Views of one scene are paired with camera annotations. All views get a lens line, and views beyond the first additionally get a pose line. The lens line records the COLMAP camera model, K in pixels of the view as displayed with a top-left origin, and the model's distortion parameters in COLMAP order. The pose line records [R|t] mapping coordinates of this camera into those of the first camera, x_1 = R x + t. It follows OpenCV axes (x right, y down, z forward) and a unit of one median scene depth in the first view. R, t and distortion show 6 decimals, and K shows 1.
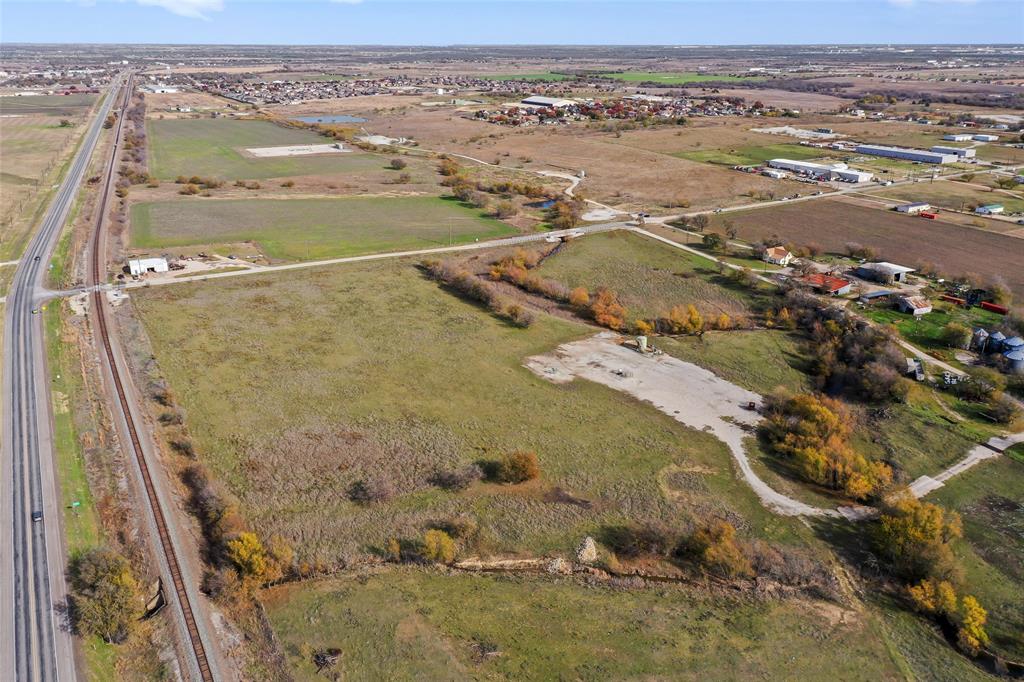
lens RADIAL K [[802.9, 0, 509.0], [0, 802.9, 341.4], [0, 0, 1]] dist [0.004777, 0.003273]
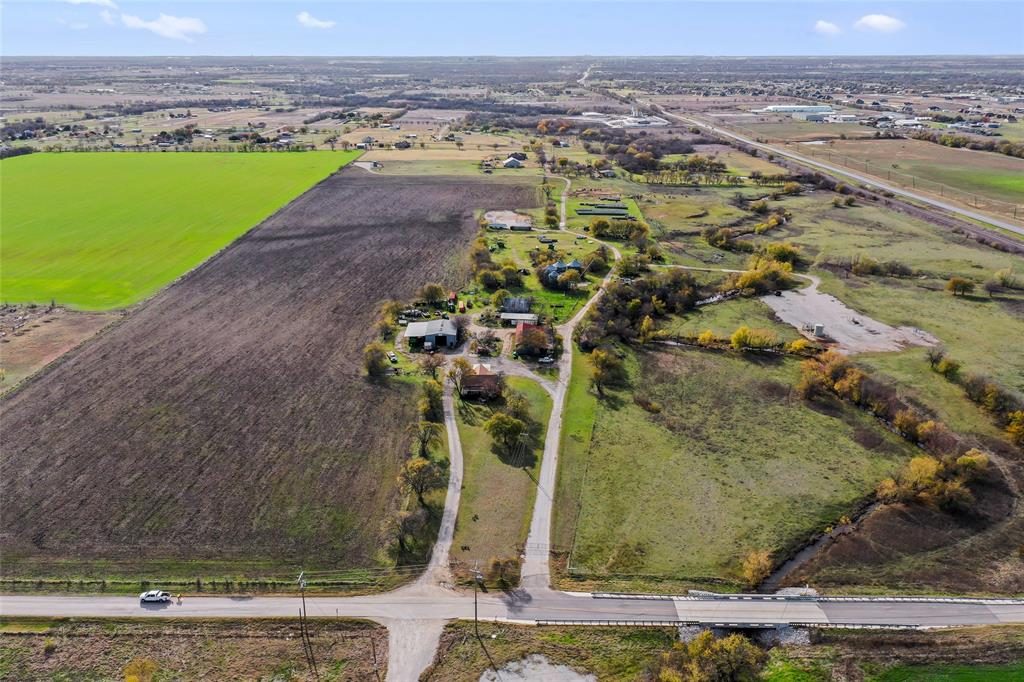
lens RADIAL K [[802.9, 0, 509.0], [0, 802.9, 341.4], [0, 0, 1]] dist [0.004777, 0.003273]
pose [[-0.872682, -0.163172, 0.460217, 0.019629], [0.172786, 0.778334, 0.603607, -0.455065], [-0.456695, 0.606276, -0.651044, 1.221950]]
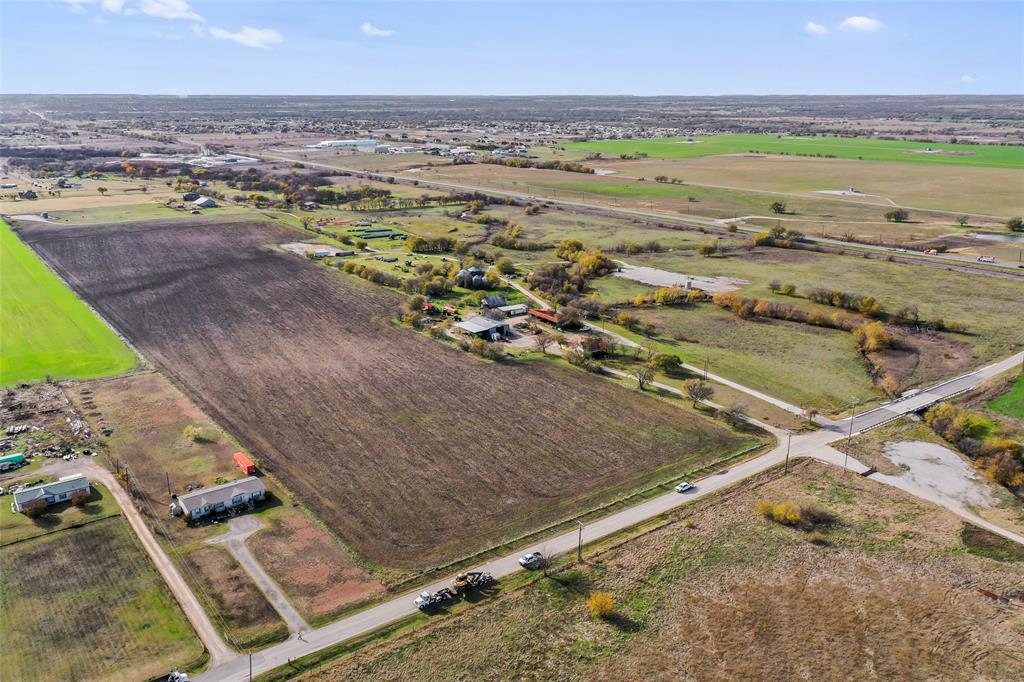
lens RADIAL K [[810.5, 0, 507.0], [0, 810.5, 338.3], [0, 0, 1]] dist [0.003250, 0.004138]
pose [[-0.991260, 0.035318, -0.127111, 0.458246], [-0.049040, 0.795814, 0.603552, -0.539015], [0.122472, 0.604511, -0.787126, 1.443250]]
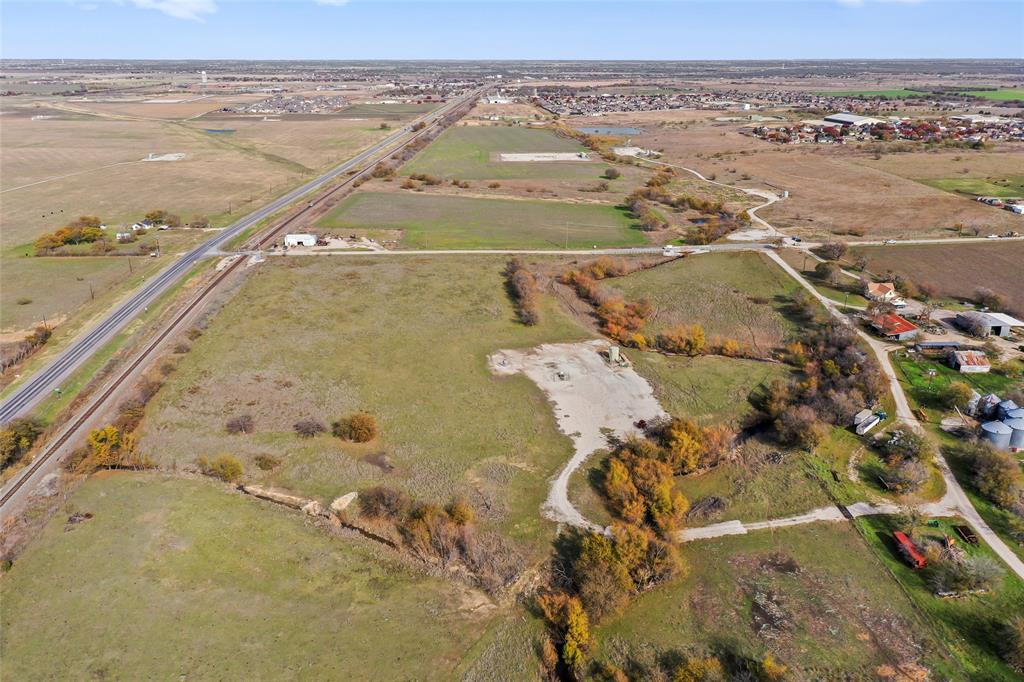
lens RADIAL K [[806.6, 0, 512.0], [0, 806.6, 341.0], [0, 0, 1]] dist [0.006500, 0.002279]
pose [[0.904212, 0.139082, -0.403804, 0.292594], [-0.146504, 0.989129, 0.012627, -0.004566], [0.401171, 0.047742, 0.914758, 0.019038]]
